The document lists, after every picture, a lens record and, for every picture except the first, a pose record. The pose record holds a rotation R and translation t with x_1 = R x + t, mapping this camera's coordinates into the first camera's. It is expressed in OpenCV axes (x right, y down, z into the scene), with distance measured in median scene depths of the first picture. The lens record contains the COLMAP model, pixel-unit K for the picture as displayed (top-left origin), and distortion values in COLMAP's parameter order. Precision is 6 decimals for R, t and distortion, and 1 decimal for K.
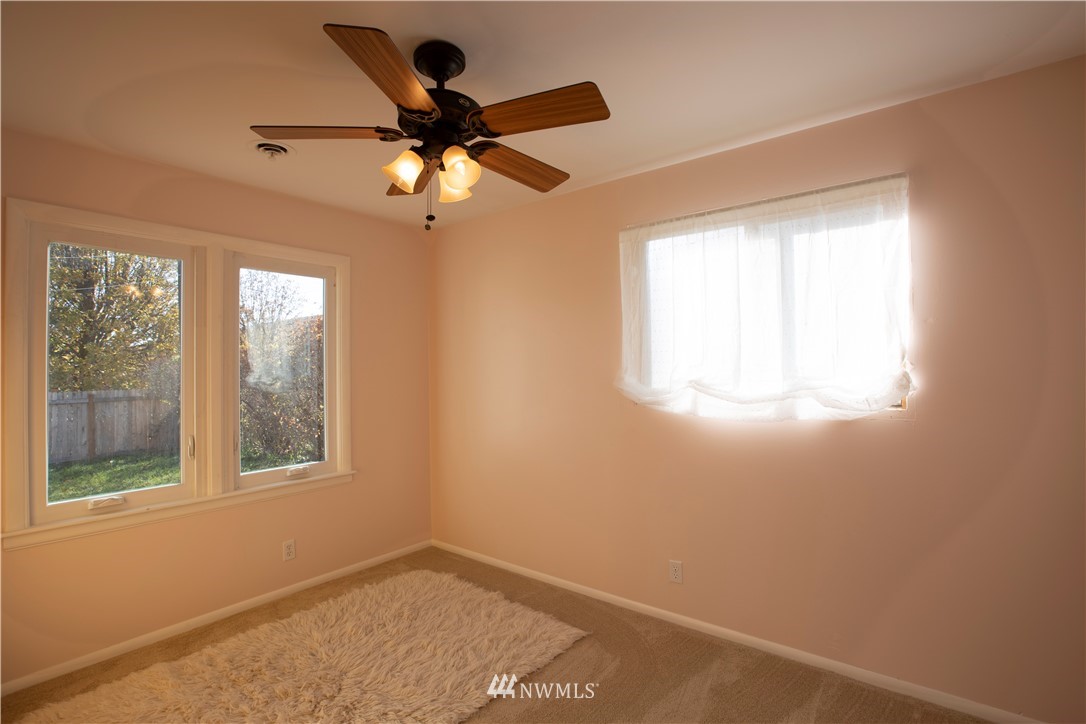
lens RADIAL K [[493.1, 0, 544.2], [0, 493.1, 364.9], [0, 0, 1]] dist [-0.000153, -0.000054]
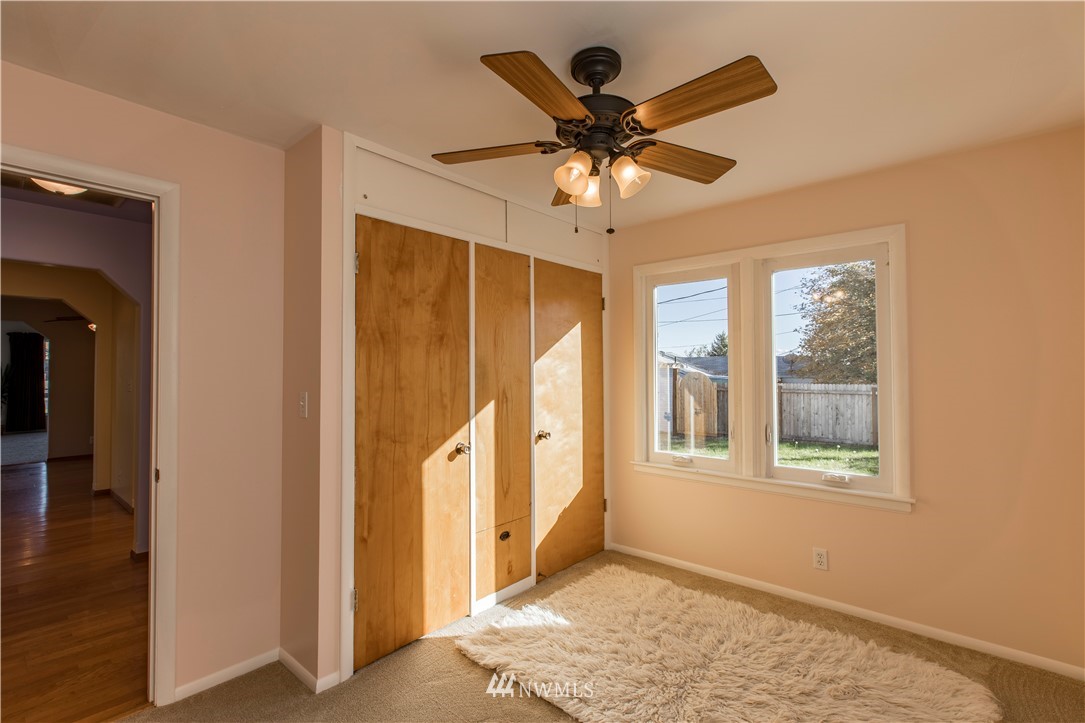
lens RADIAL K [[492.0, 0, 543.5], [0, 492.0, 353.0], [0, 0, 1]] dist [0.000559, -0.000041]
pose [[-0.032770, -0.027008, -0.999098, 0.502797], [0.010048, 0.999575, -0.027350, 0.003436], [0.999412, -0.010935, -0.032485, 0.565636]]
